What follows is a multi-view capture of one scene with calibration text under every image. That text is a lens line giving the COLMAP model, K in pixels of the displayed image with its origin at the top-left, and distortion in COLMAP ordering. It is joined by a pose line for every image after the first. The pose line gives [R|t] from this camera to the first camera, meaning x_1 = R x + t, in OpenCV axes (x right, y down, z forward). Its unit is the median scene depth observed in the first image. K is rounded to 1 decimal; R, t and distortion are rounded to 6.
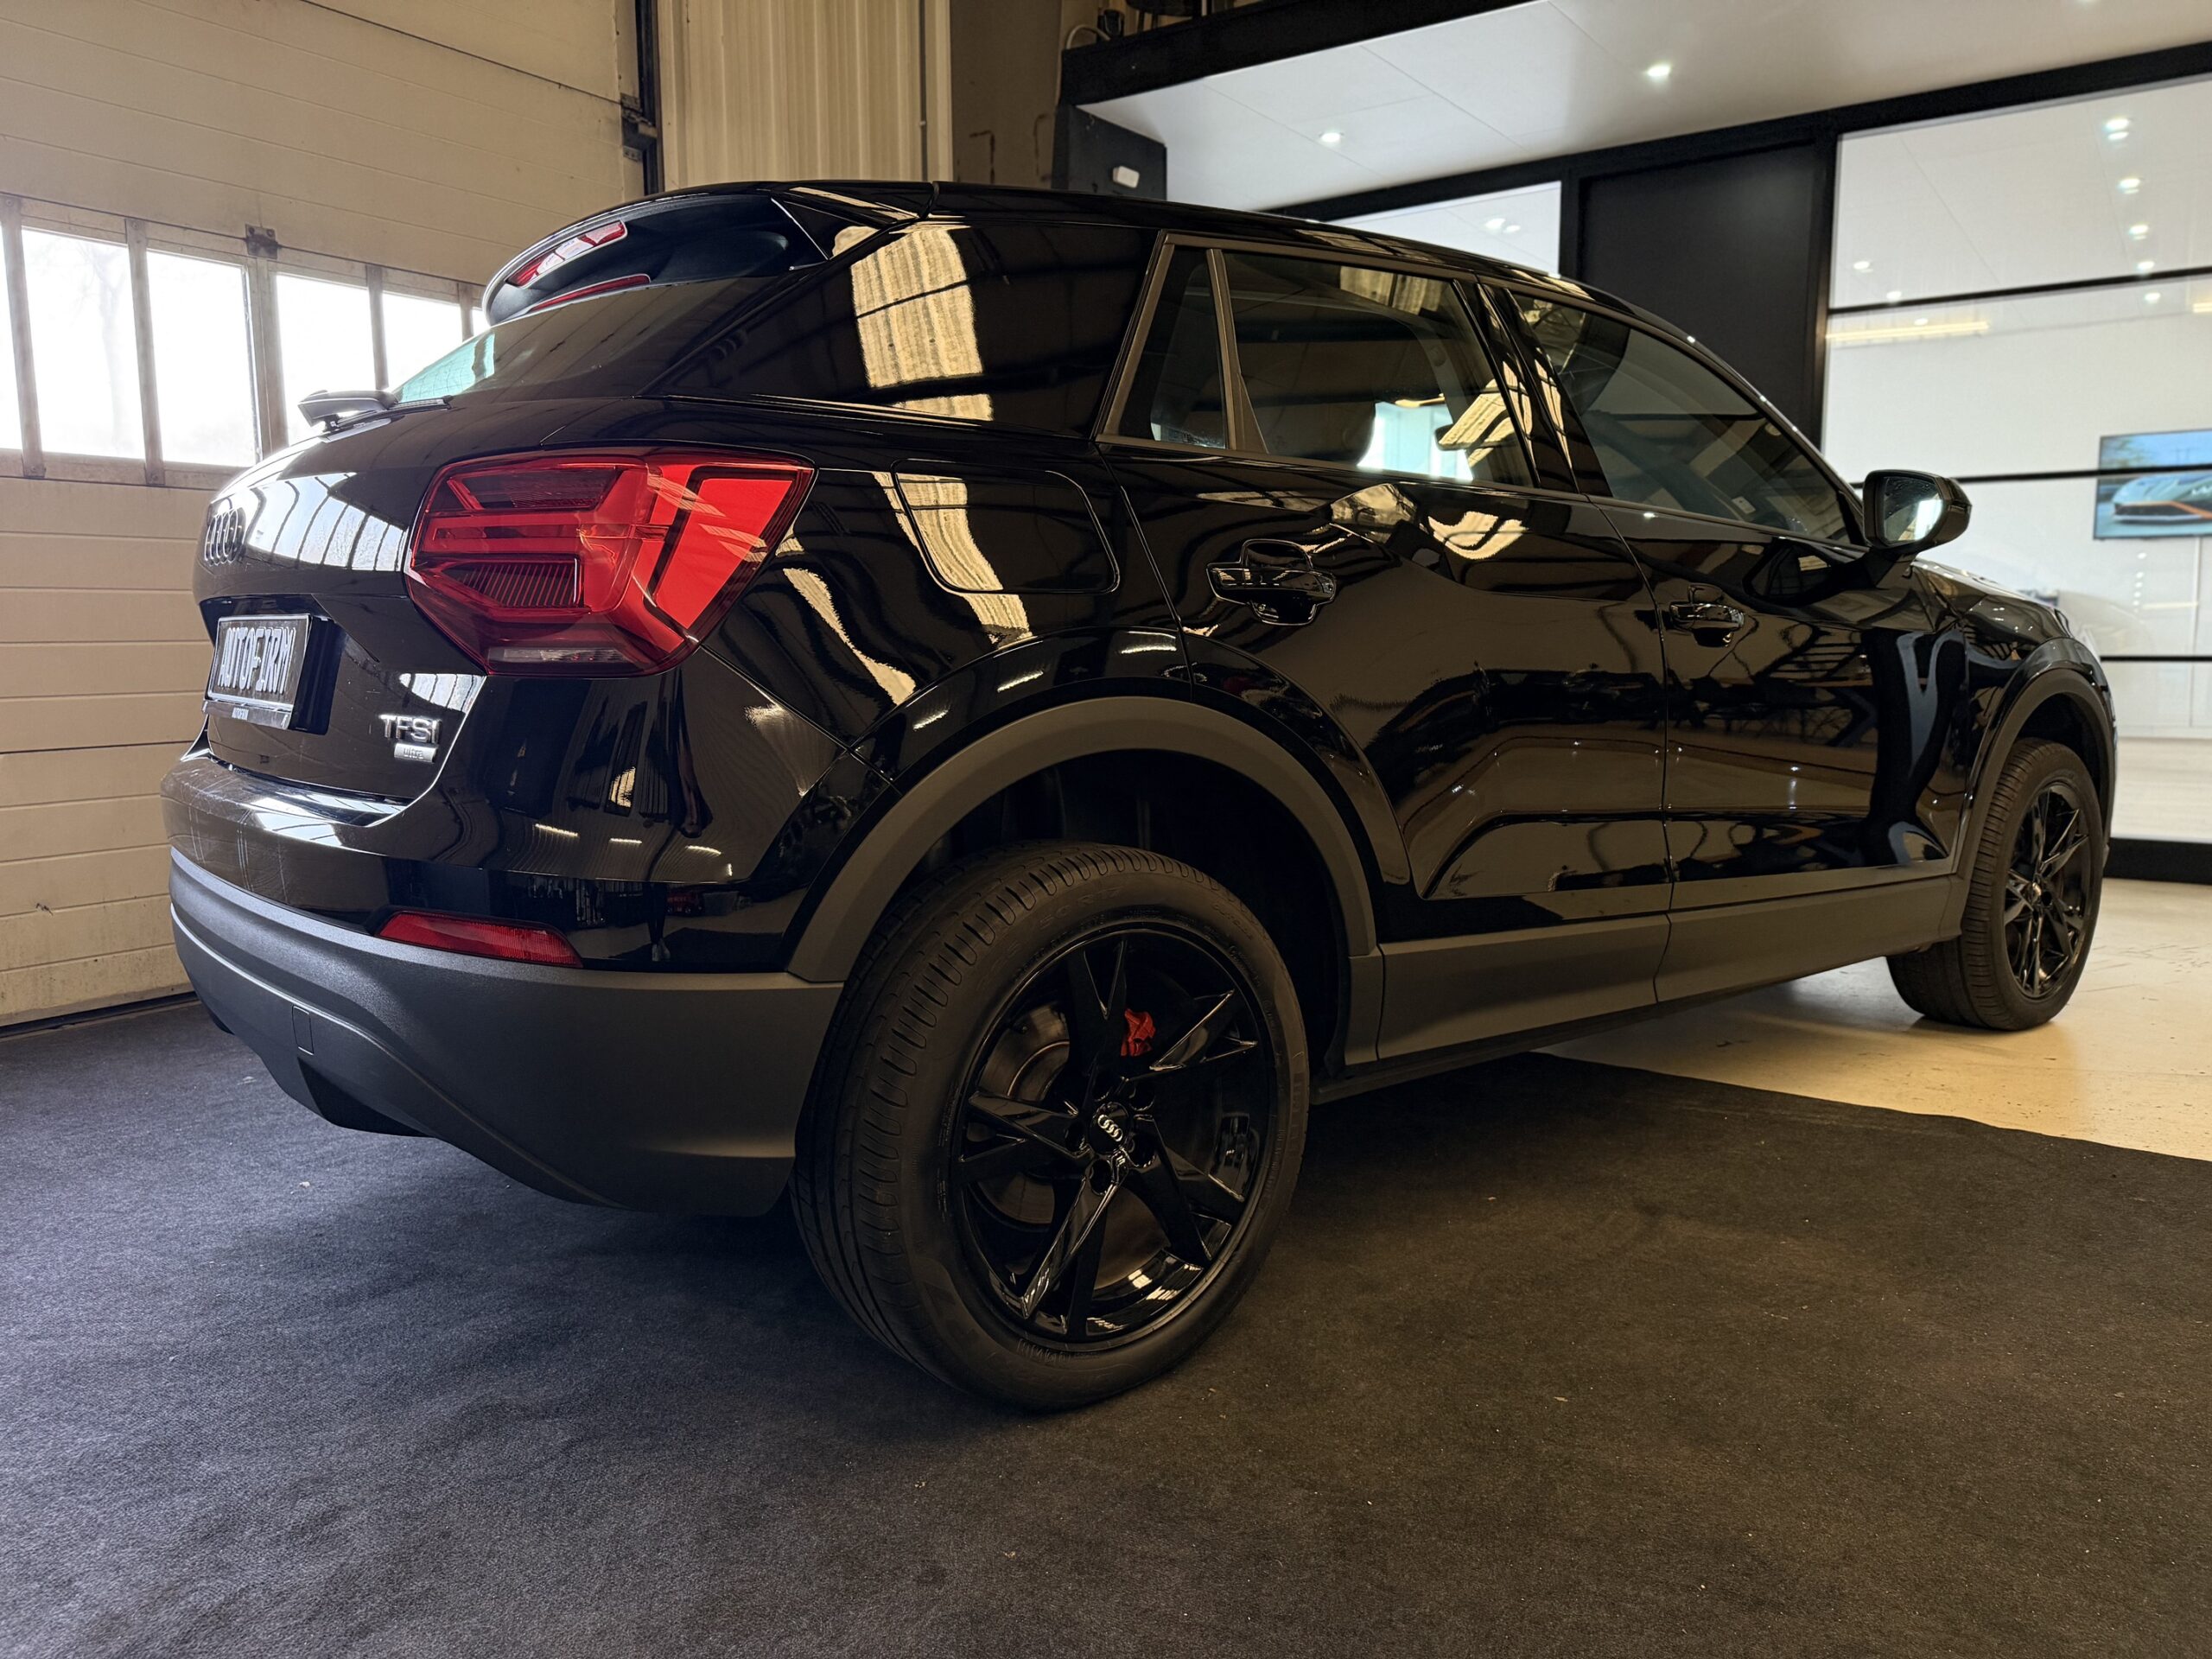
lens RADIAL K [[1556.5, 0, 1101.6], [0, 1556.5, 827.3], [0, 0, 1]] dist [0.004810, -0.008115]
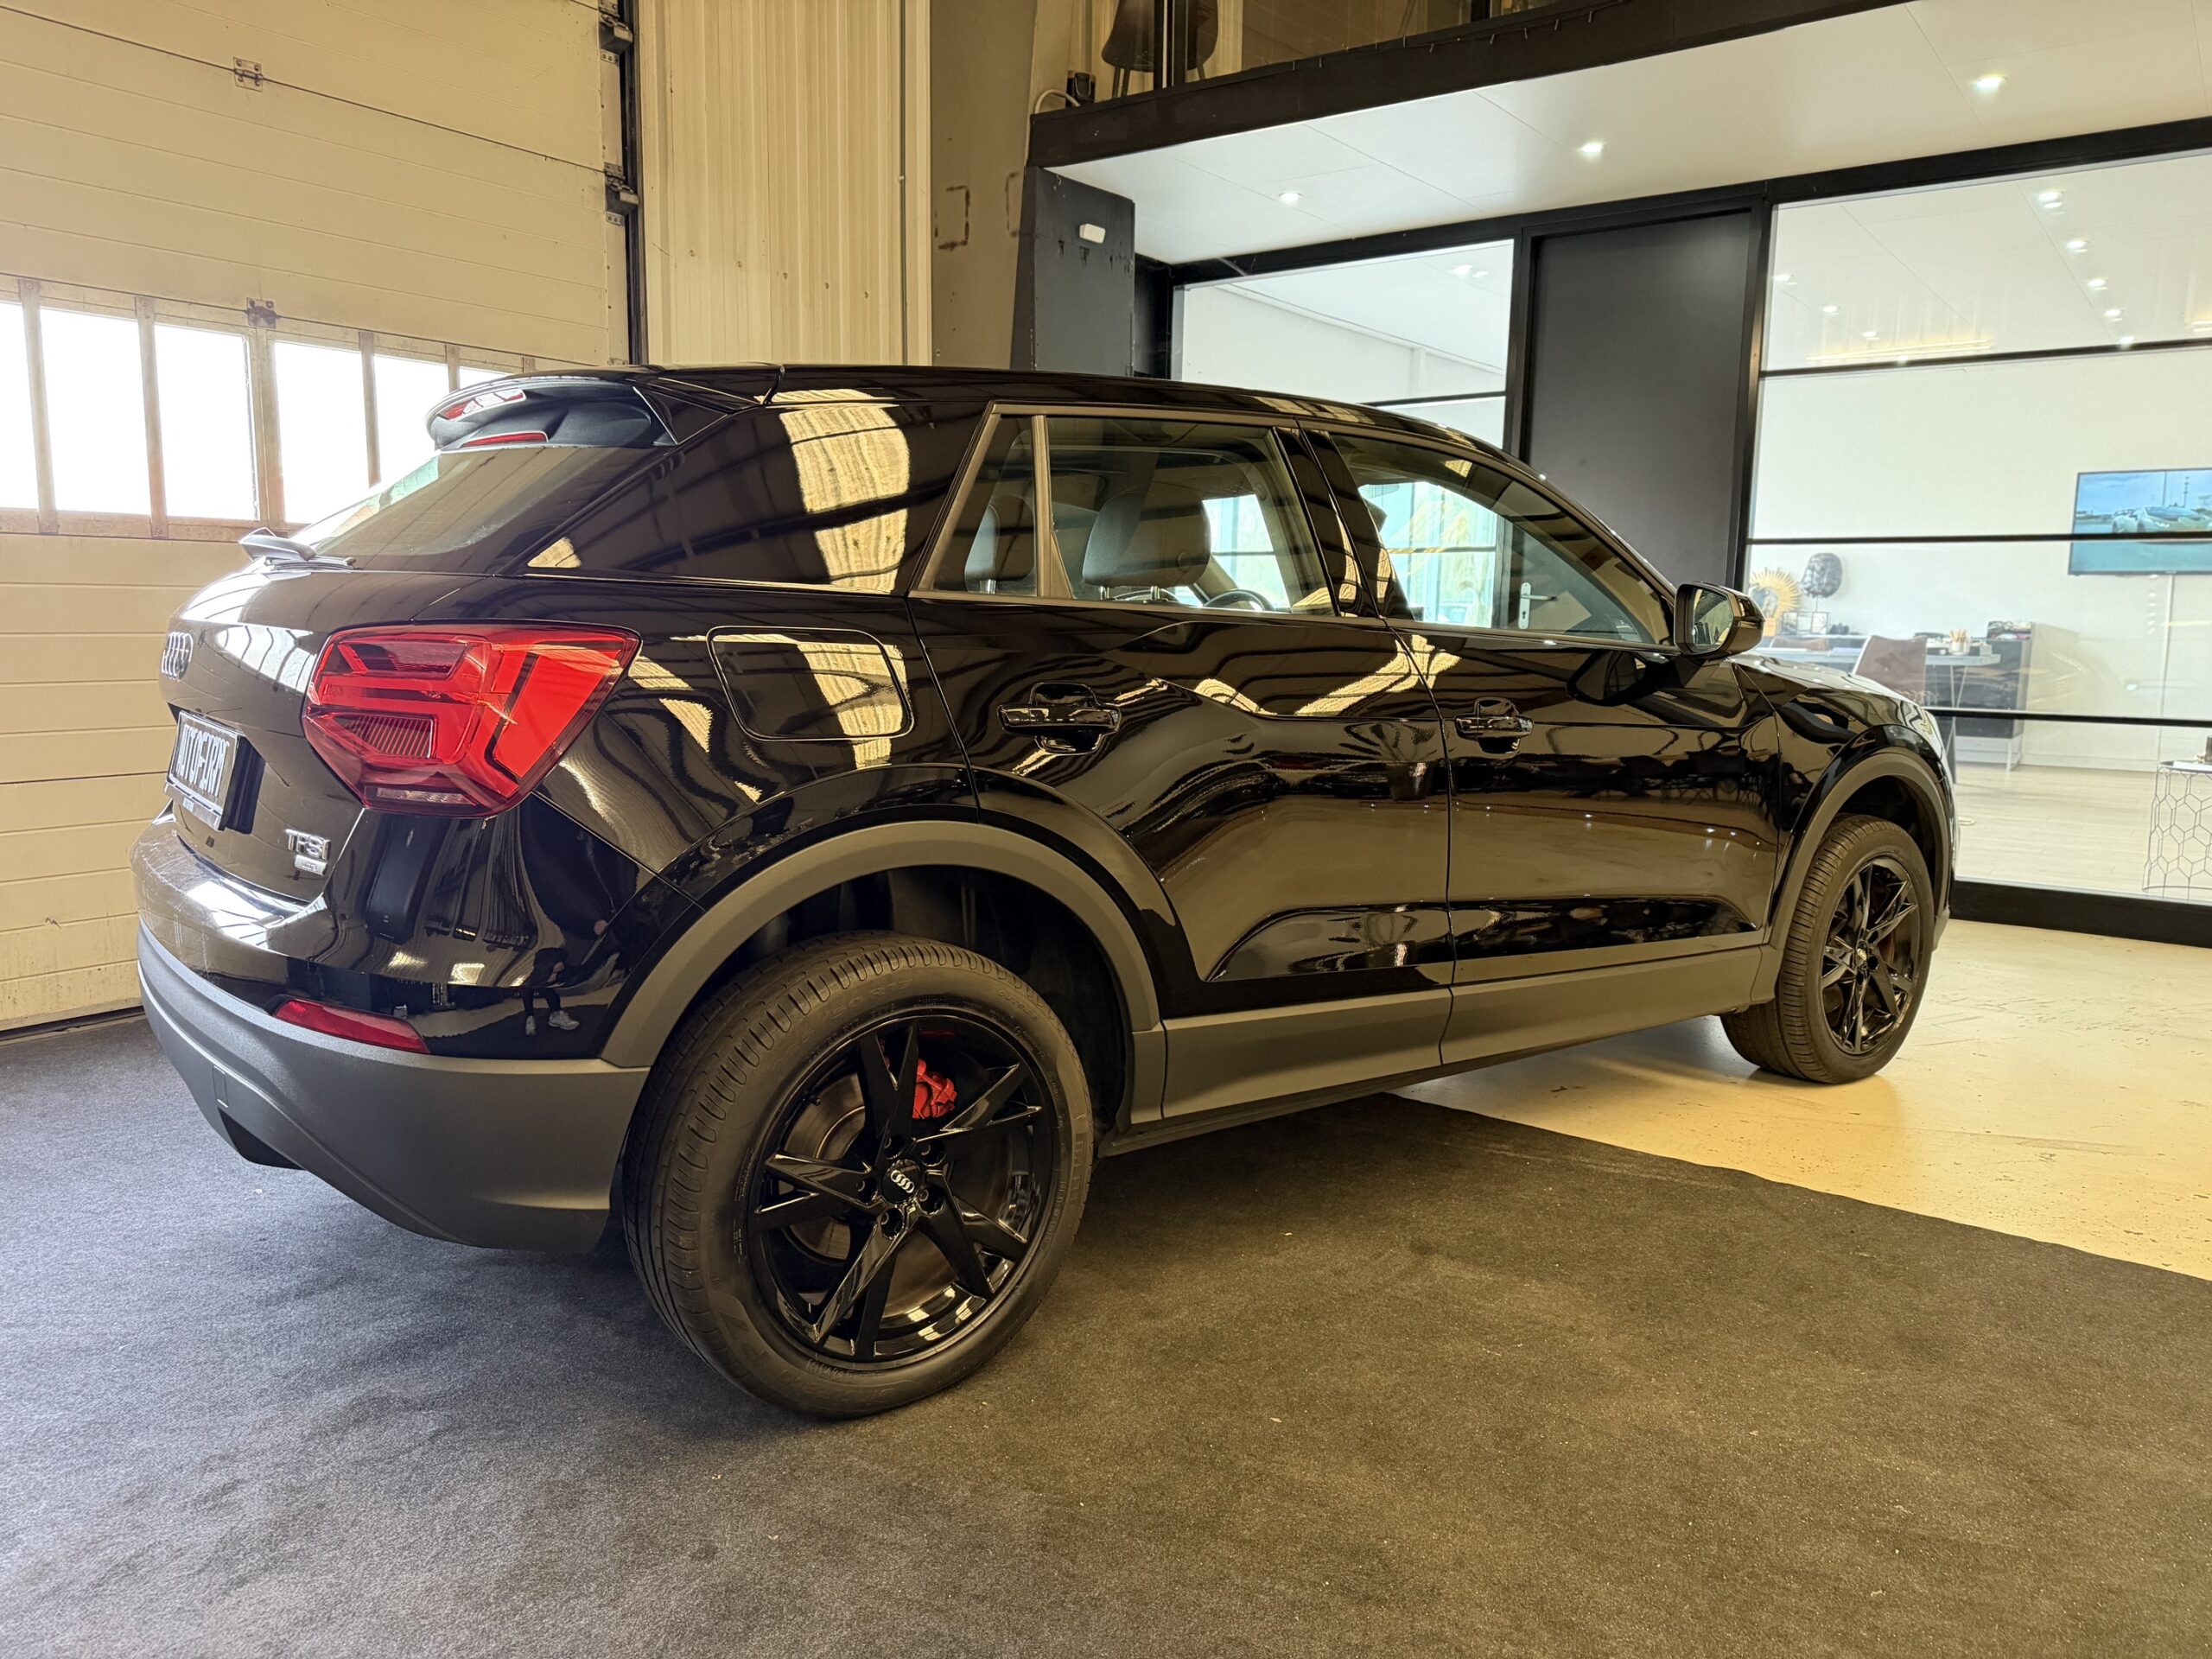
lens RADIAL K [[1550.0, 0, 1106.0], [0, 1550.0, 829.5], [0, 0, 1]] dist [0.010422, -0.012446]
pose [[0.999492, 0.024453, -0.020454, 0.169821], [-0.024158, 0.999602, 0.014572, -0.090496], [0.020803, -0.014071, 0.999685, -0.164988]]
